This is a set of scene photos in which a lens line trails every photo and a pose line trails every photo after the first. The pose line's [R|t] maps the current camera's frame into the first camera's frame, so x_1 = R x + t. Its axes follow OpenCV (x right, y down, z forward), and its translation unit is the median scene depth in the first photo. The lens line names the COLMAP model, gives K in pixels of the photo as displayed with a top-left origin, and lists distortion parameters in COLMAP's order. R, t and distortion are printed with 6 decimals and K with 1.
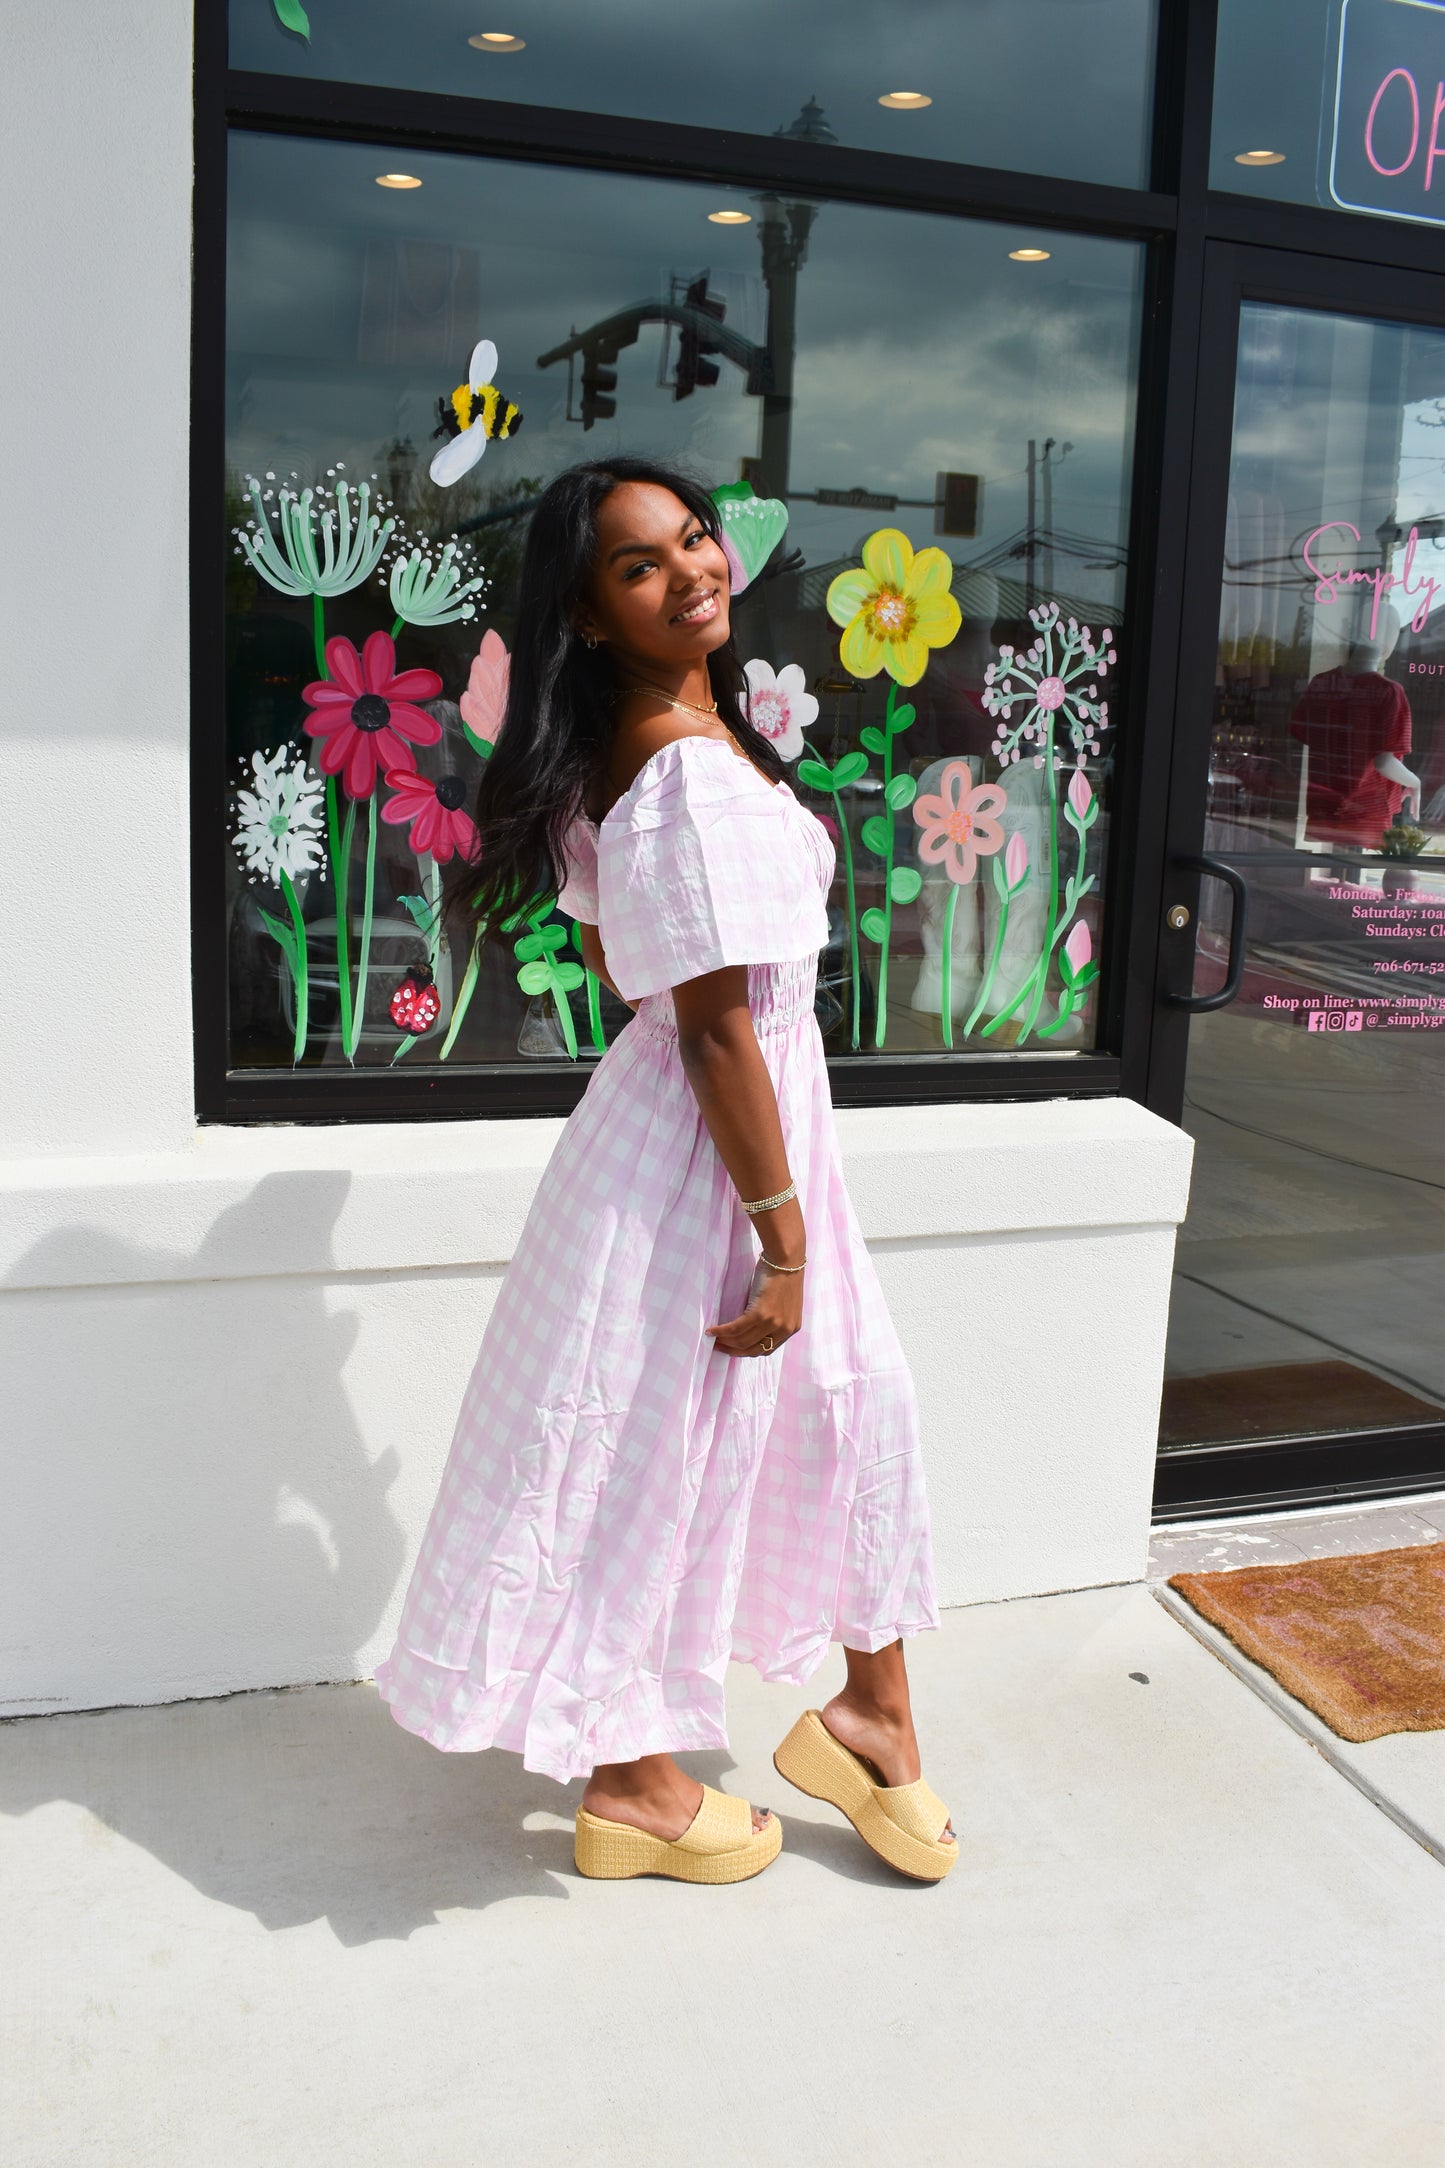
lens RADIAL K [[1953.8, 0, 732.0], [0, 1953.8, 1096.5], [0, 0, 1]] dist [-0.091769, 0.022094]
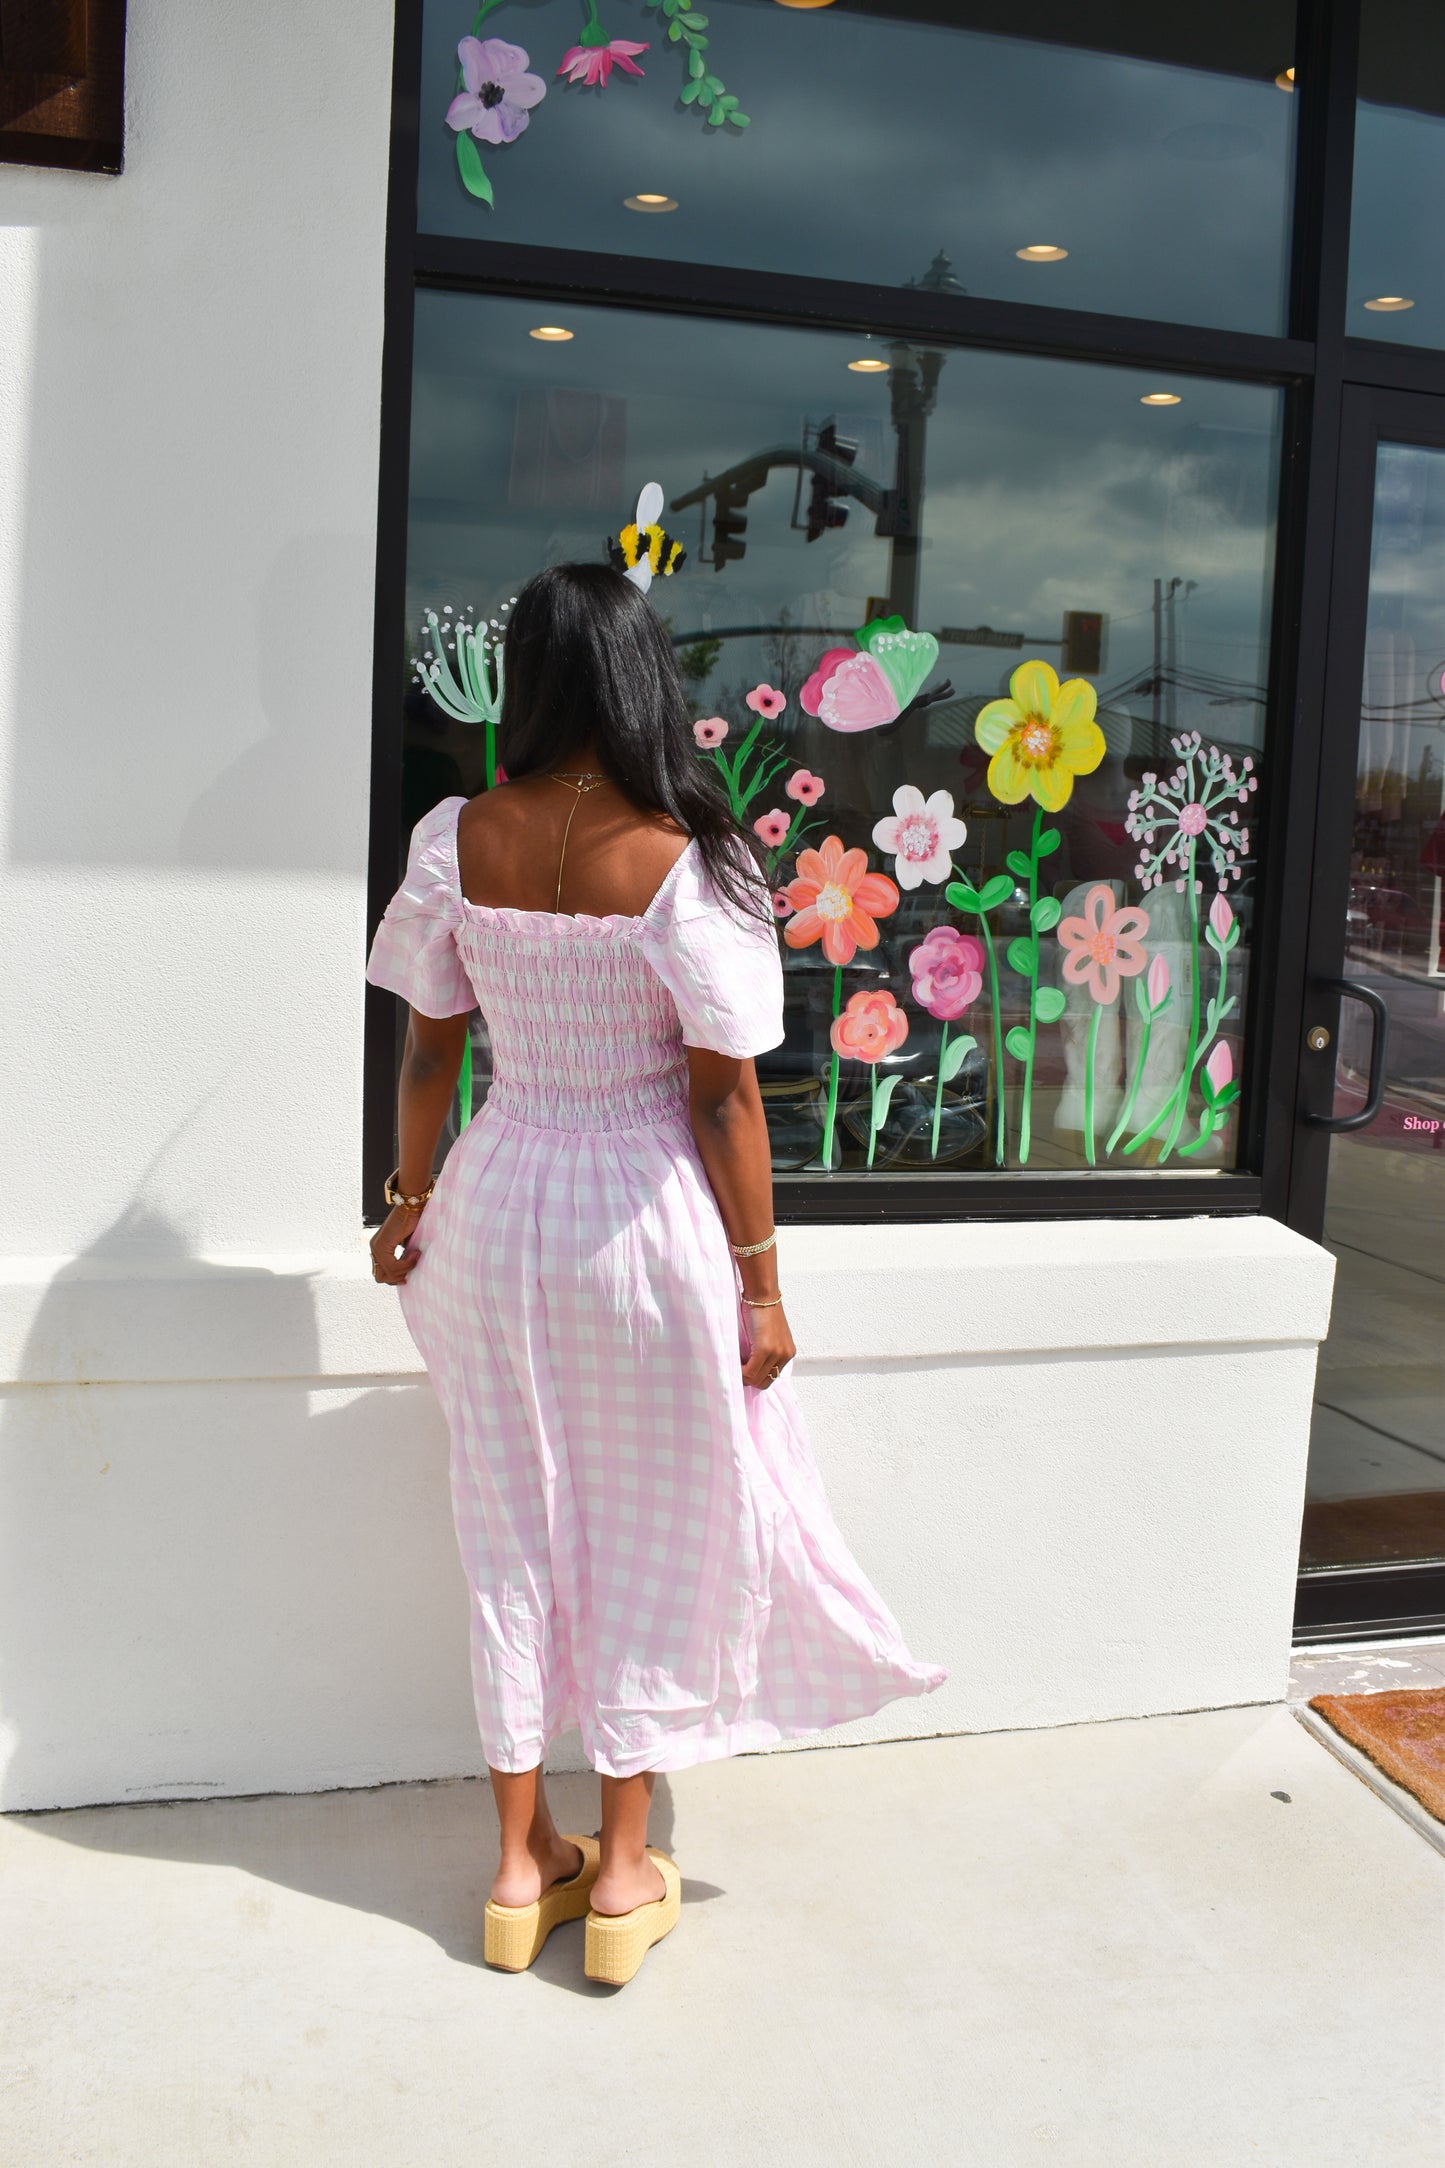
lens RADIAL K [[1953.8, 0, 732.0], [0, 1953.8, 1096.5], [0, 0, 1]] dist [-0.091769, 0.022094]
pose [[0.998035, 0.010723, -0.061738, -0.013949], [-0.014877, 0.997627, -0.067223, 0.011002], [0.060871, 0.068010, 0.995826, -0.025559]]
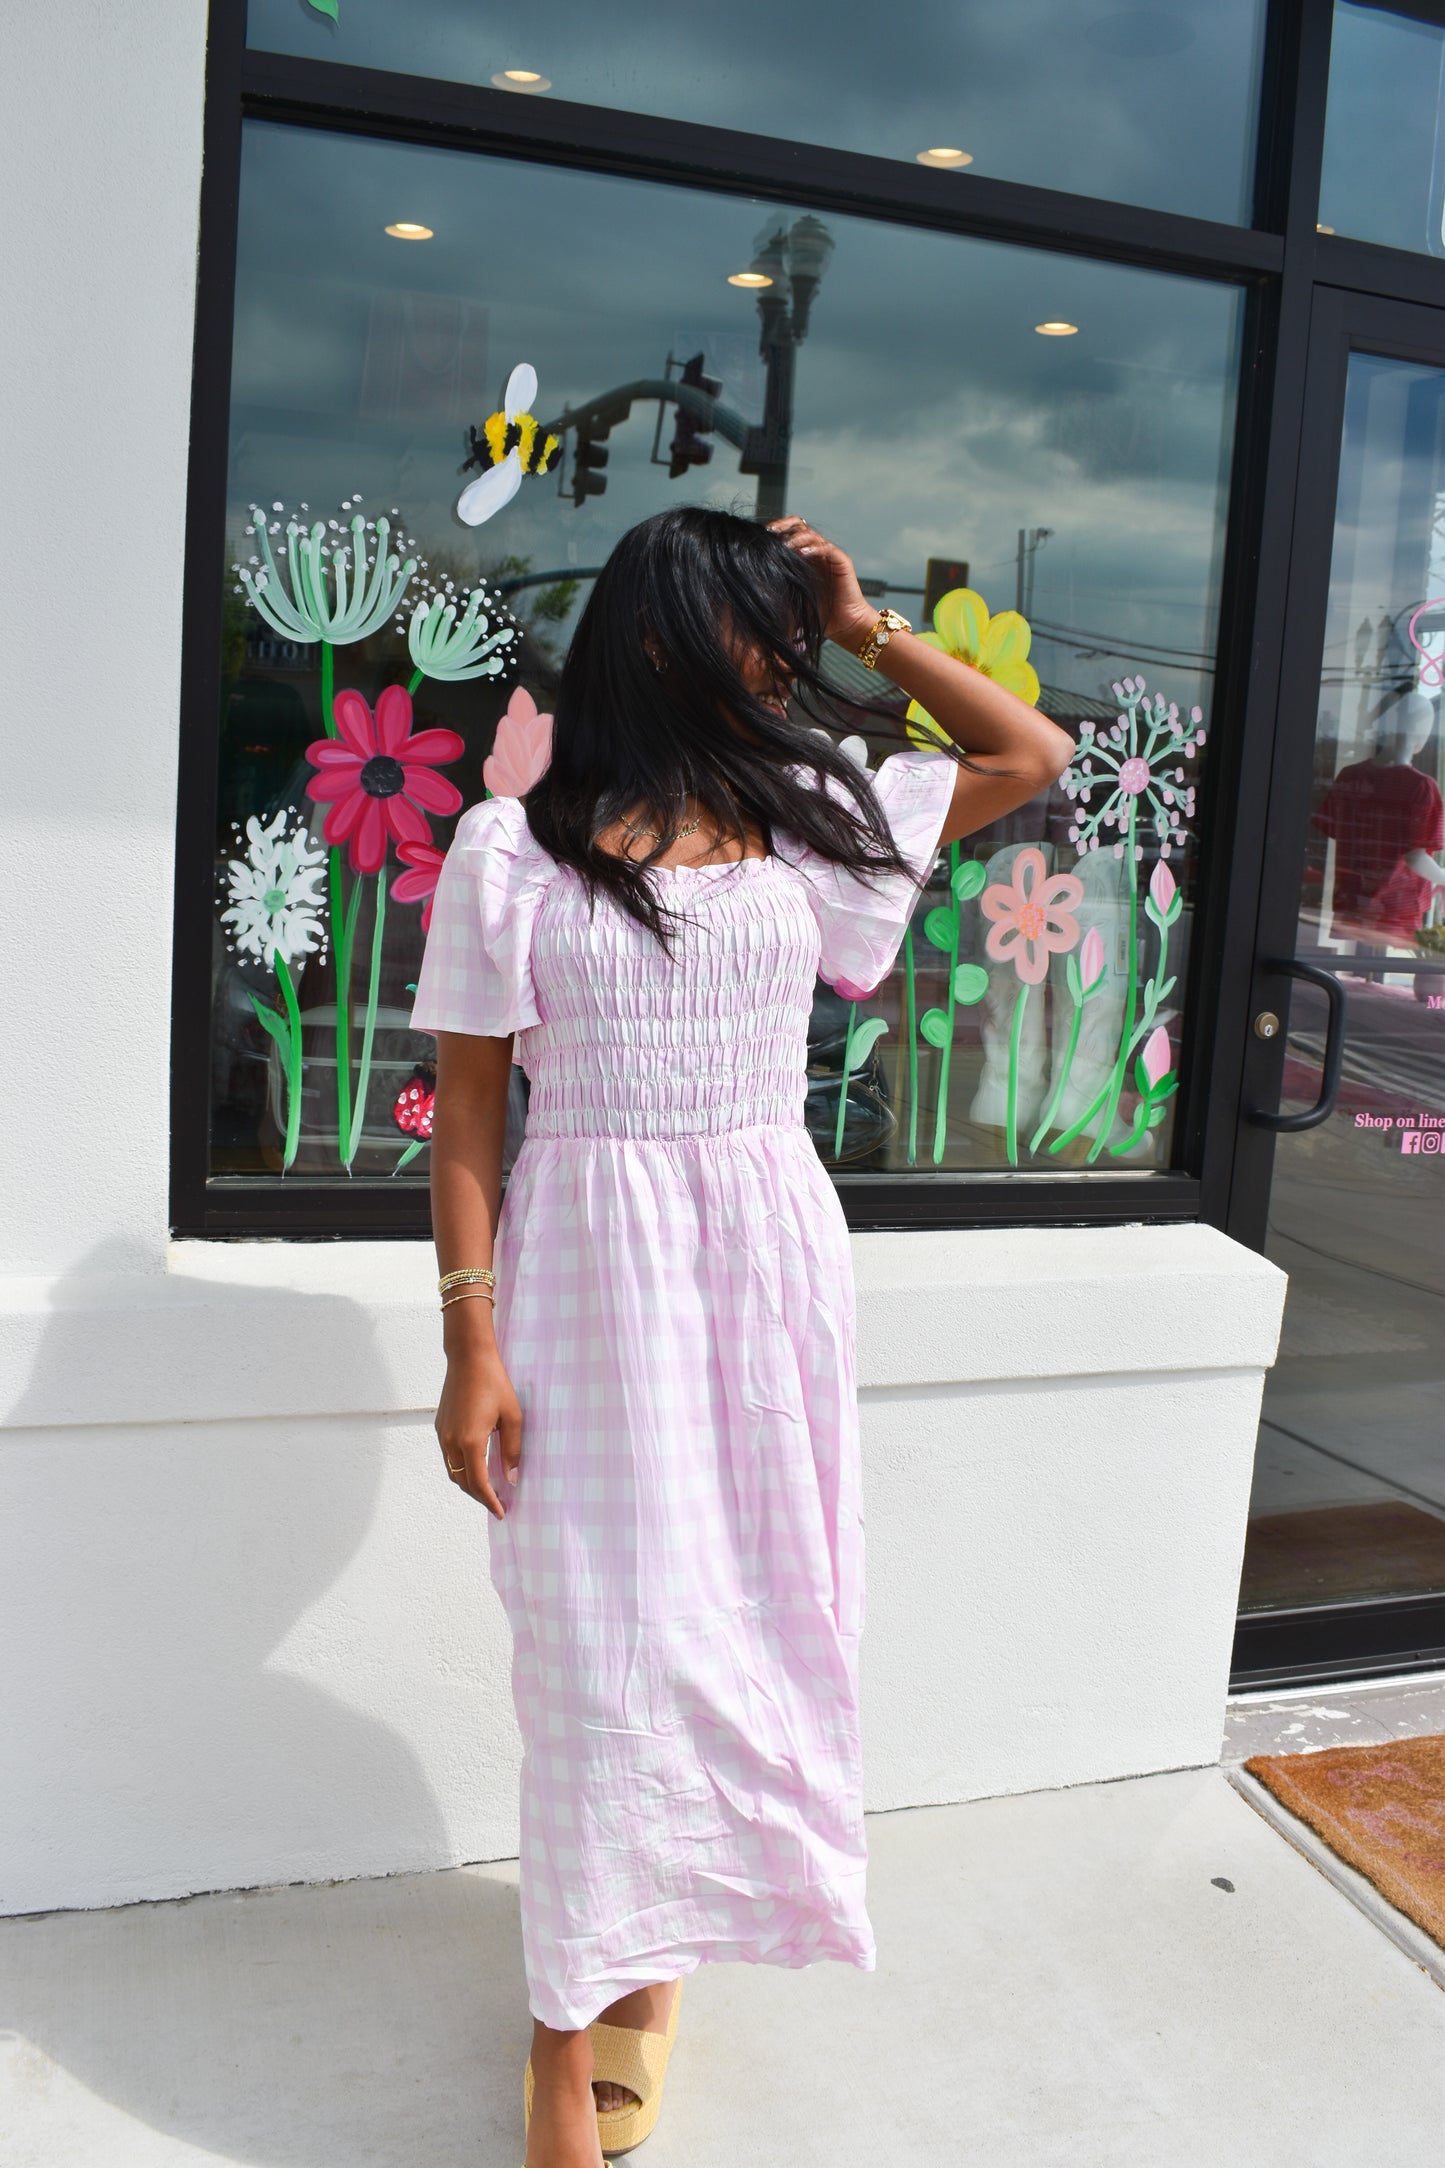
lens RADIAL K [[1953.8, 0, 732.0], [0, 1953.8, 1096.5], [0, 0, 1]] dist [-0.091769, 0.022094]
pose [[0.999631, 0.022807, 0.014776, -0.033355], [-0.022191, 0.998930, -0.040568, -0.017956], [-0.015686, 0.040225, 0.999068, 0.107845]]
